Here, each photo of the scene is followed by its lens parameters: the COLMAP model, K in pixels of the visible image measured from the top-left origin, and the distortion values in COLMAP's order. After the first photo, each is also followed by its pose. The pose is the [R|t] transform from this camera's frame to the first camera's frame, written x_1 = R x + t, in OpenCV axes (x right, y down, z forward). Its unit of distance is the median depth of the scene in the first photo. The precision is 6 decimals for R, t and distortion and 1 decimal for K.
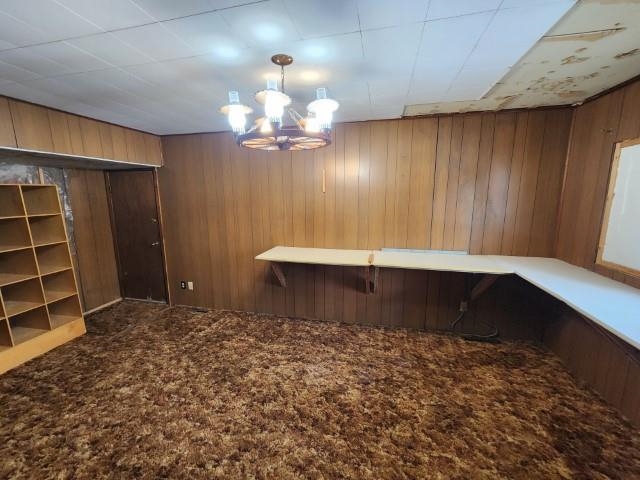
lens RADIAL K [[262.1, 0, 316.3], [0, 262.1, 240.7], [0, 0, 1]] dist [-0.002214, -0.000519]
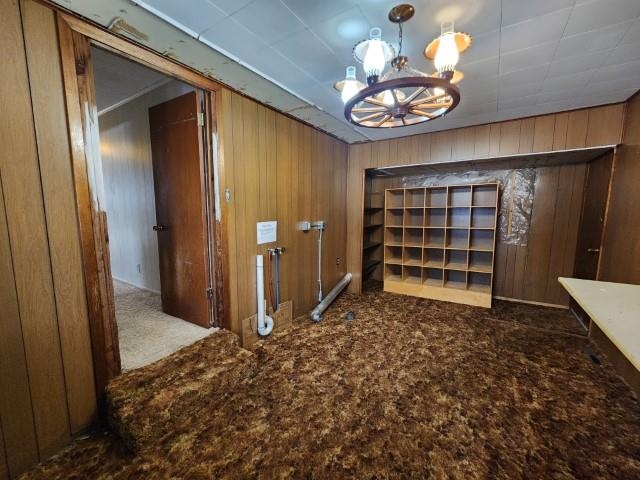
lens RADIAL K [[262.1, 0, 315.5], [0, 262.1, 241.4], [0, 0, 1]] dist [-0.002214, -0.000519]
pose [[-0.344526, 0.124285, -0.930513, 0.530550], [-0.157829, 0.969421, 0.187919, -0.037738], [0.925414, 0.211605, -0.314375, 0.723431]]
